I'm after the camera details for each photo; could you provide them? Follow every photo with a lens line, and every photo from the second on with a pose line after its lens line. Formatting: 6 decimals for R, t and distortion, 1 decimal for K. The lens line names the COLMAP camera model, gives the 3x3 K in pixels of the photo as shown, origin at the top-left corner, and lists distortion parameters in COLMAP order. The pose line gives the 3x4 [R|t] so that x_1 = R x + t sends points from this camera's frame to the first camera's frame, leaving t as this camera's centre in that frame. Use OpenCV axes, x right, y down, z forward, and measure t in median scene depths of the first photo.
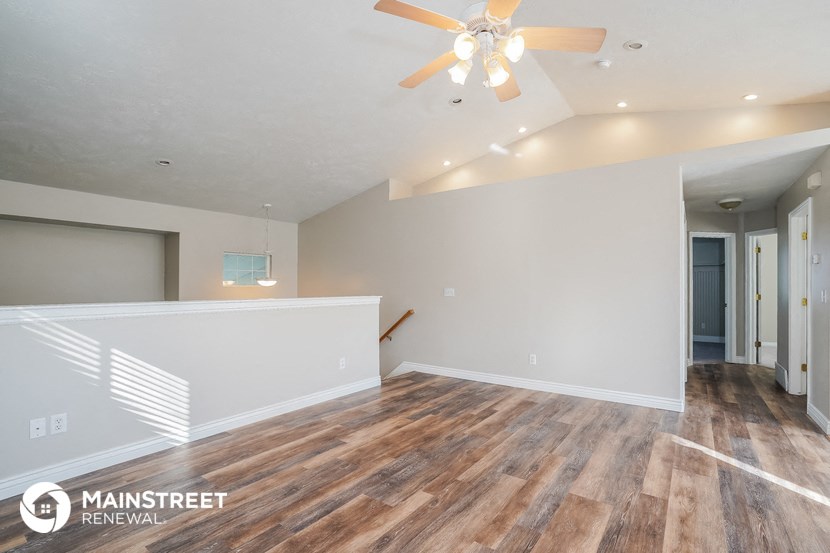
lens RADIAL K [[391.2, 0, 416.3], [0, 391.2, 281.9], [0, 0, 1]] dist [-0.032799, 0.004165]
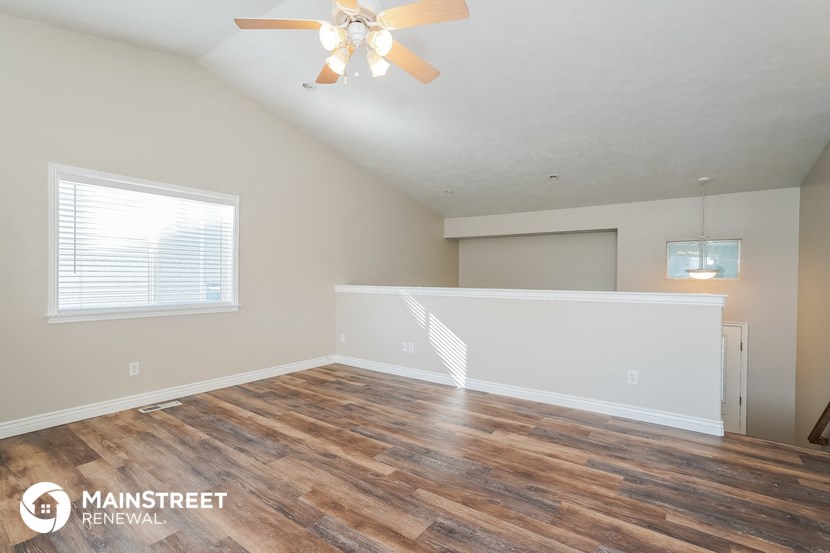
lens RADIAL K [[391.2, 0, 416.1], [0, 391.2, 277.3], [0, 0, 1]] dist [-0.032799, 0.004165]
pose [[0.000356, 0.000281, -1.000000, 0.793669], [0.003461, 0.999994, 0.000282, 0.011265], [0.999994, -0.003461, 0.000355, 0.782237]]
